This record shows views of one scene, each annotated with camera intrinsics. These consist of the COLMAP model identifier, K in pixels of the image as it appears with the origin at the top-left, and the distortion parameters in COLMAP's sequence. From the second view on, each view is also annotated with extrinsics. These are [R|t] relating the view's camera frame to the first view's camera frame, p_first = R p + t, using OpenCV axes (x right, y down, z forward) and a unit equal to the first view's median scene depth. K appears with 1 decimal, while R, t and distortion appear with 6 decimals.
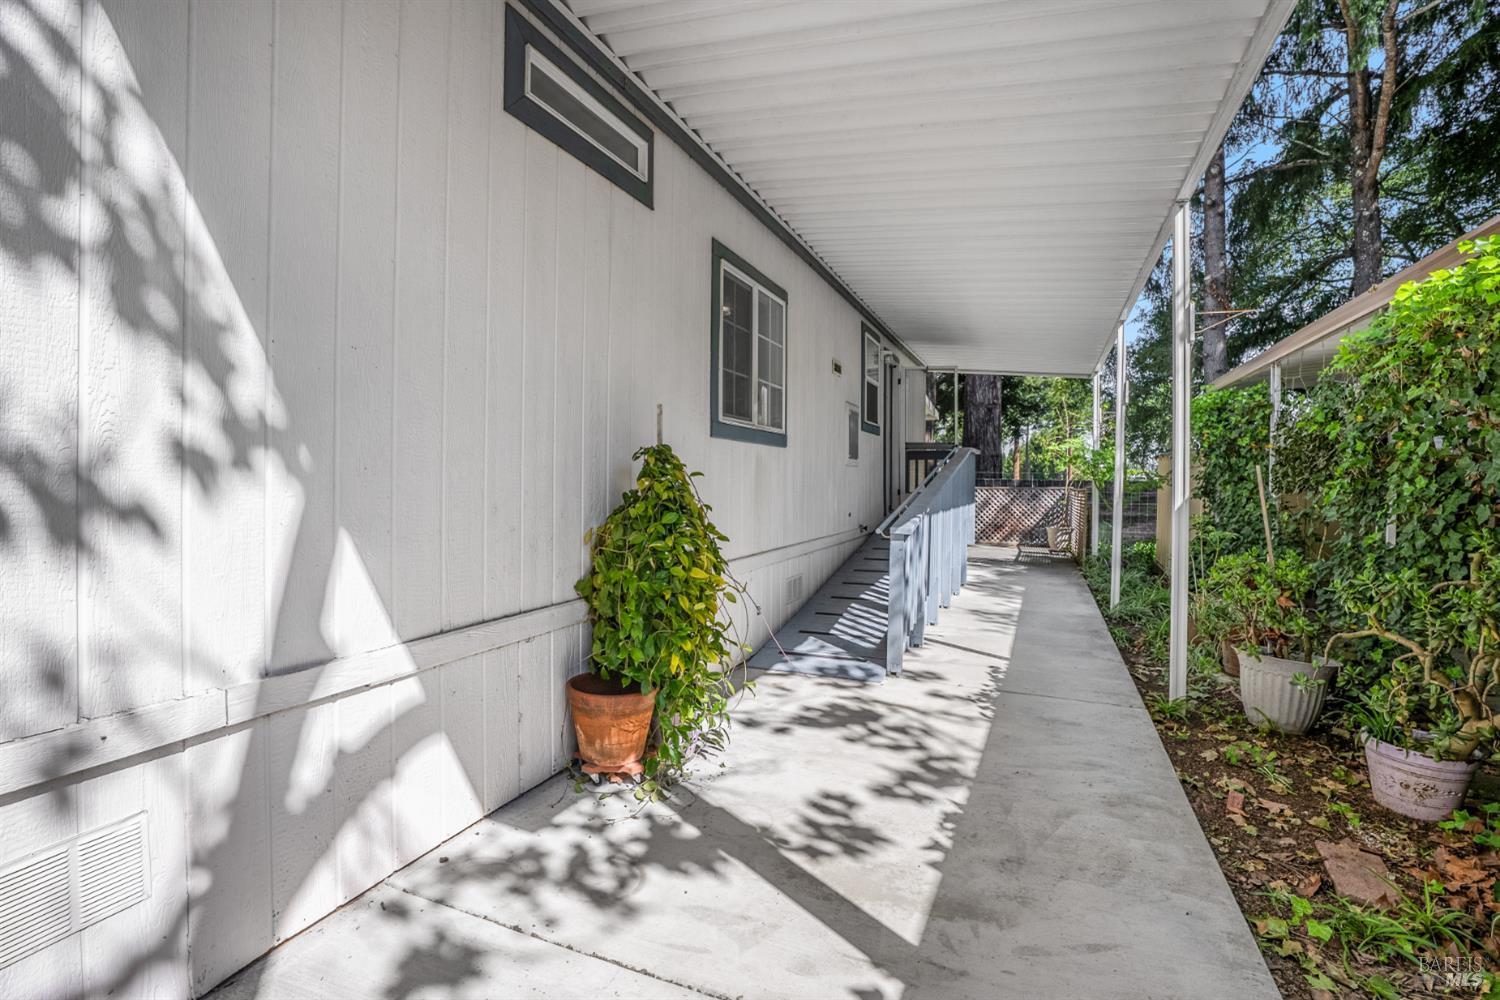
lens RADIAL K [[718.2, 0, 745.0], [0, 718.2, 482.4], [0, 0, 1]] dist [-0.057285, 0.021185]
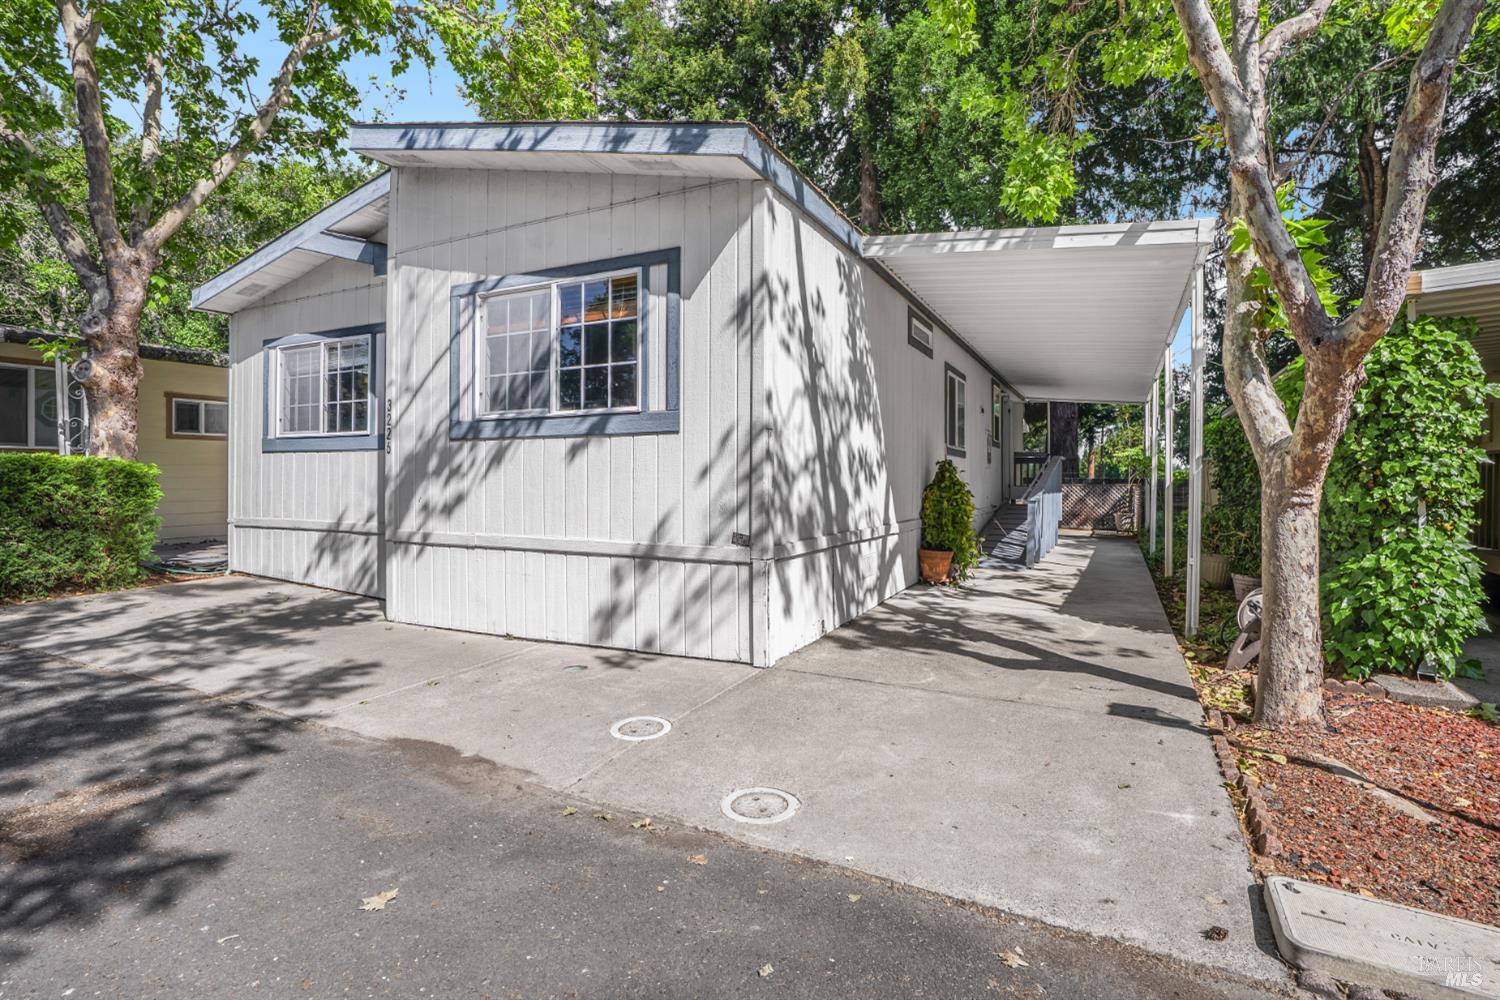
lens RADIAL K [[718.2, 0, 745.0], [0, 718.2, 482.4], [0, 0, 1]] dist [-0.057285, 0.021185]
pose [[0.995919, 0.002310, -0.090221, -0.228684], [-0.002441, 0.999996, -0.001338, 0.012990], [0.090218, 0.001552, 0.995921, -0.605709]]
